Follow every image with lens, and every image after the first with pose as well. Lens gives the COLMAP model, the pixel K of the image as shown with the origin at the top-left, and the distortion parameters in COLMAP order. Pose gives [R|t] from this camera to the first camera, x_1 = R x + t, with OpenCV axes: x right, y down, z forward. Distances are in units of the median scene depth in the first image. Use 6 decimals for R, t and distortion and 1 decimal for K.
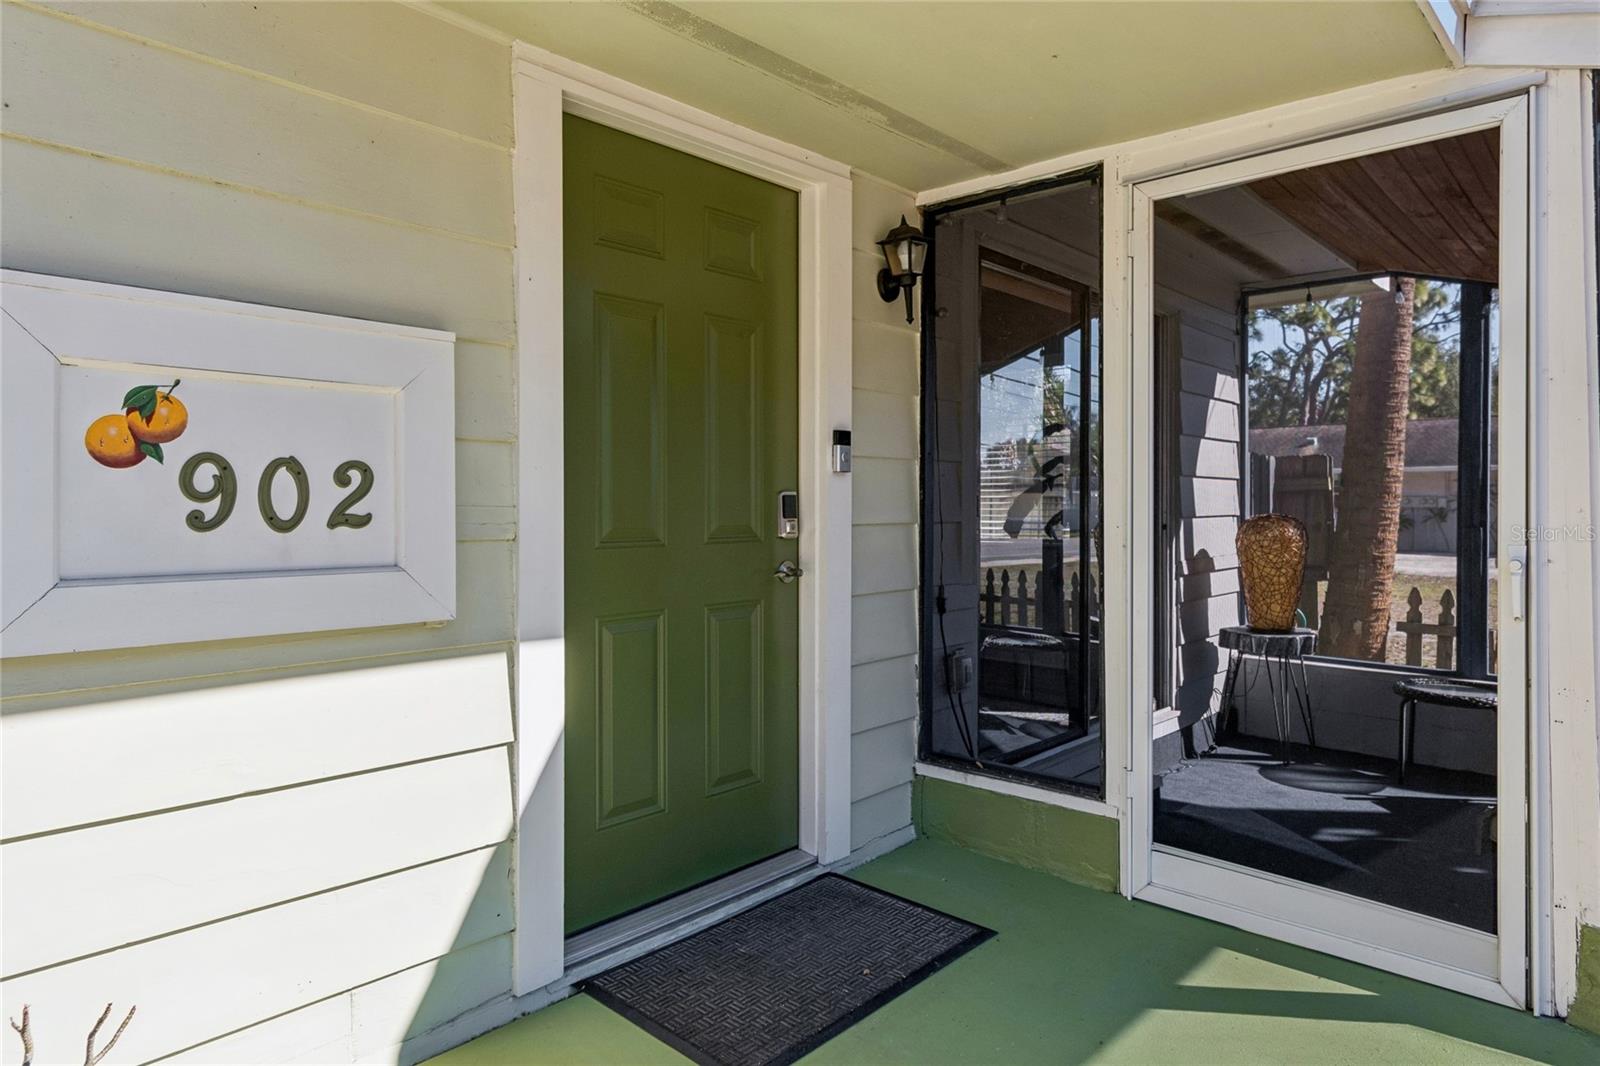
lens RADIAL K [[940.1, 0, 804.4], [0, 940.1, 493.8], [0, 0, 1]] dist [0.005833, 0.000032]
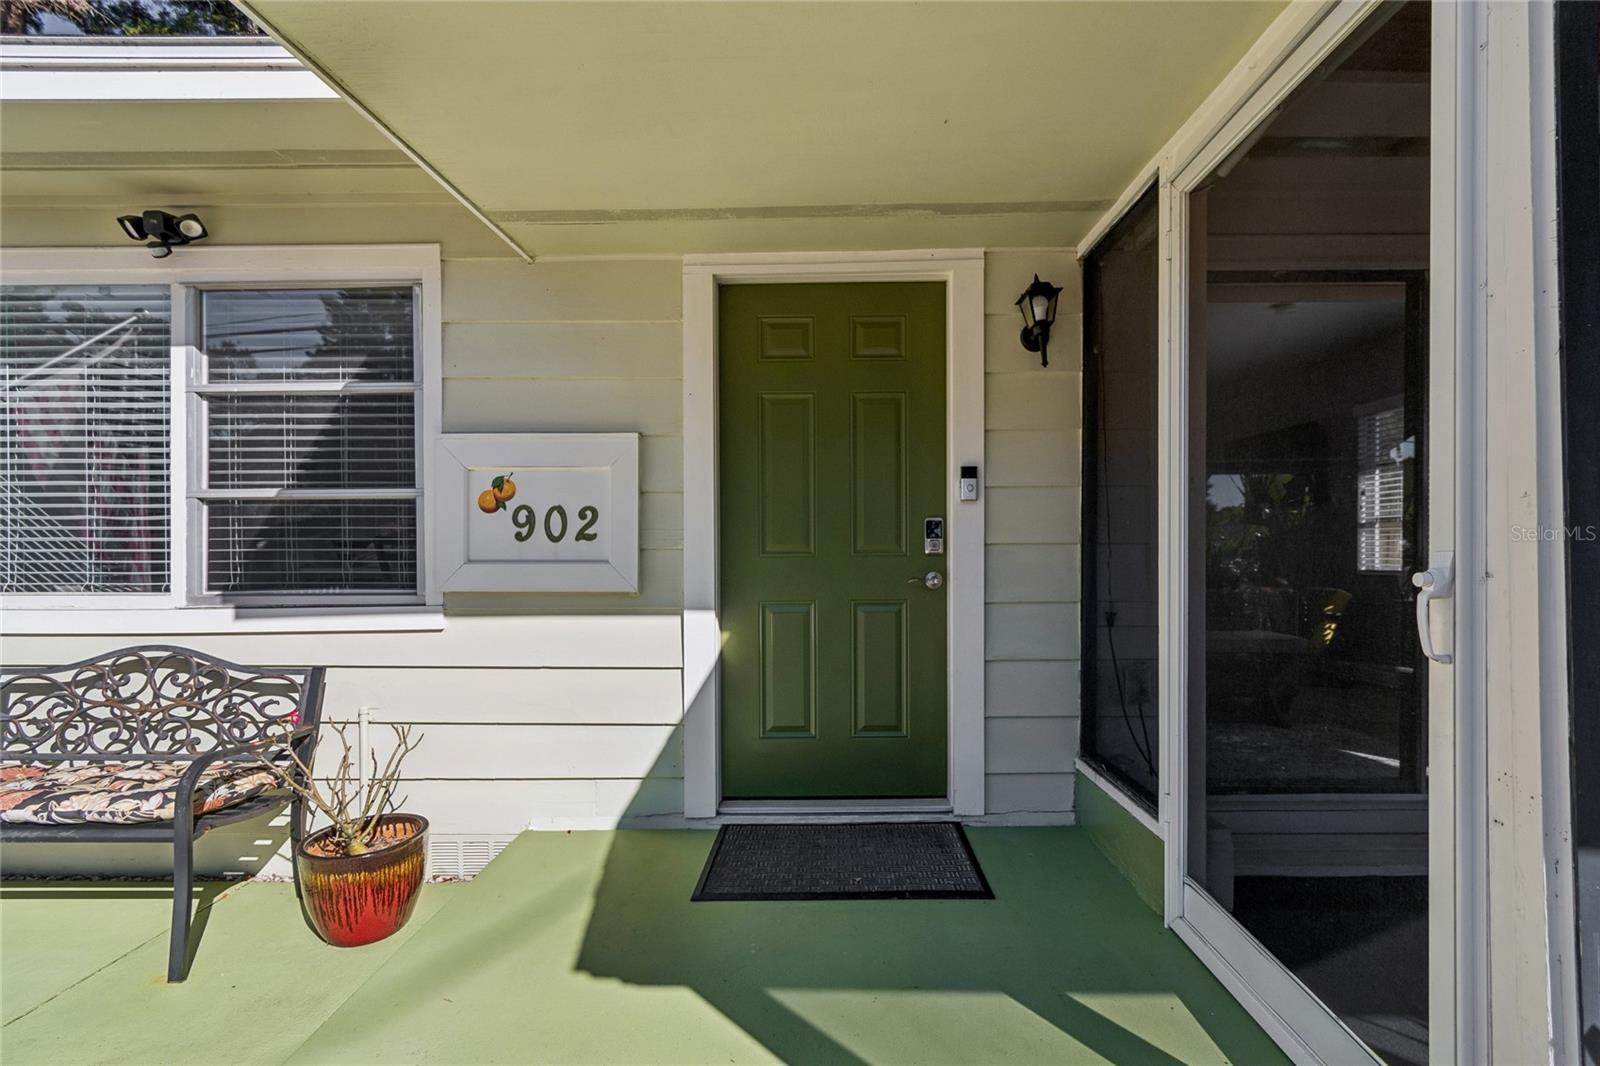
lens RADIAL K [[705.3, 0, 801.9], [0, 705.3, 541.2], [0, 0, 1]] dist [-0.000734, -0.000044]
pose [[0.677991, -0.005175, -0.735052, 0.778041], [0.011861, 0.999922, 0.003901, 0.031909], [0.734974, -0.011363, 0.678000, 0.294187]]
